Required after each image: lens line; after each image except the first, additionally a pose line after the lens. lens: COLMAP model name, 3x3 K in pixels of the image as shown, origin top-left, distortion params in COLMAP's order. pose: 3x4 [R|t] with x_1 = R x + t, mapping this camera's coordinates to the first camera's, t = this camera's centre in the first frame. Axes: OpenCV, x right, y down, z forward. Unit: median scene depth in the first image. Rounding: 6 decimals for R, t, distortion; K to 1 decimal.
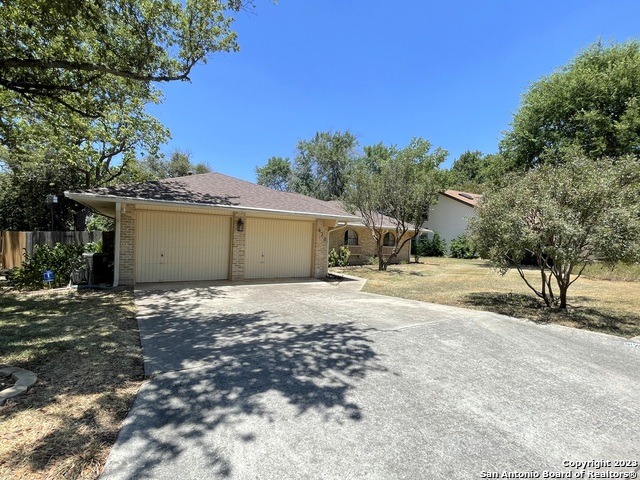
lens RADIAL K [[318.4, 0, 316.8], [0, 318.4, 238.2], [0, 0, 1]] dist [0.016093, -0.003823]
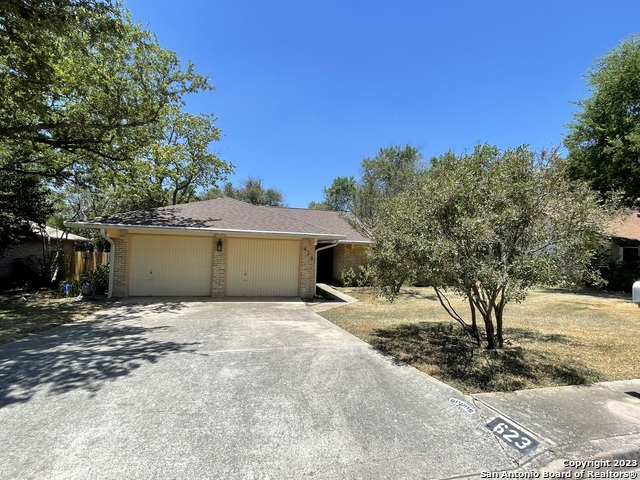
lens RADIAL K [[318.4, 0, 318.5], [0, 318.4, 240.4], [0, 0, 1]] dist [0.016093, -0.003823]
pose [[0.945993, -0.018112, -0.323682, 0.923509], [0.001757, 0.998710, -0.050748, -0.005622], [0.324183, 0.047439, 0.944804, 0.185535]]
